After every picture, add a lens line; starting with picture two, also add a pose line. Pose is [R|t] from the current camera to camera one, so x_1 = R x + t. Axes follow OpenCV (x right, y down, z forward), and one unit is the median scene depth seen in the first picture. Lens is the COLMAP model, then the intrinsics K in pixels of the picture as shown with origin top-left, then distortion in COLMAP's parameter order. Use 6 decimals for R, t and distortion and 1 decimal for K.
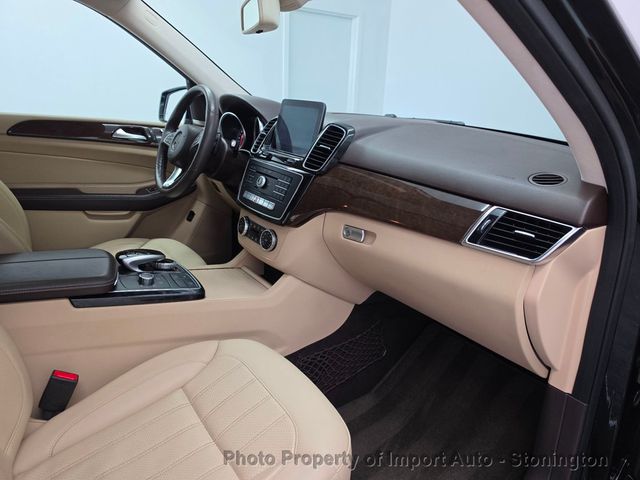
lens RADIAL K [[431.2, 0, 320.0], [0, 431.2, 240.0], [0, 0, 1]] dist [0.065370, -0.104417]
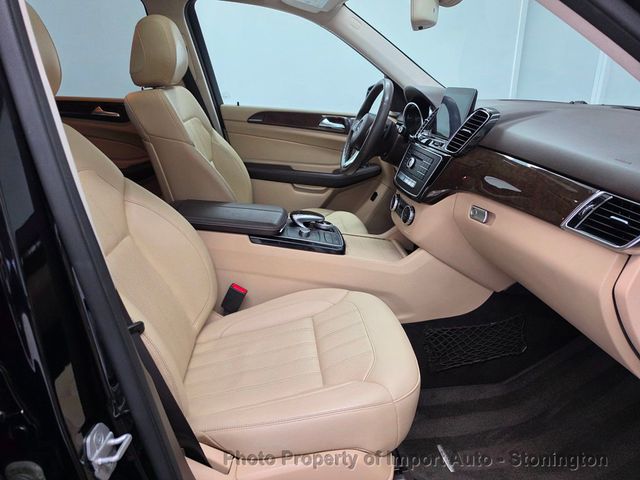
lens RADIAL K [[431.2, 0, 320.0], [0, 431.2, 240.0], [0, 0, 1]] dist [0.065370, -0.104417]
pose [[0.864390, 0.133195, -0.484859, 0.233320], [-0.128752, 0.990760, 0.042637, 0.045621], [0.486058, 0.025572, 0.873552, -0.086059]]
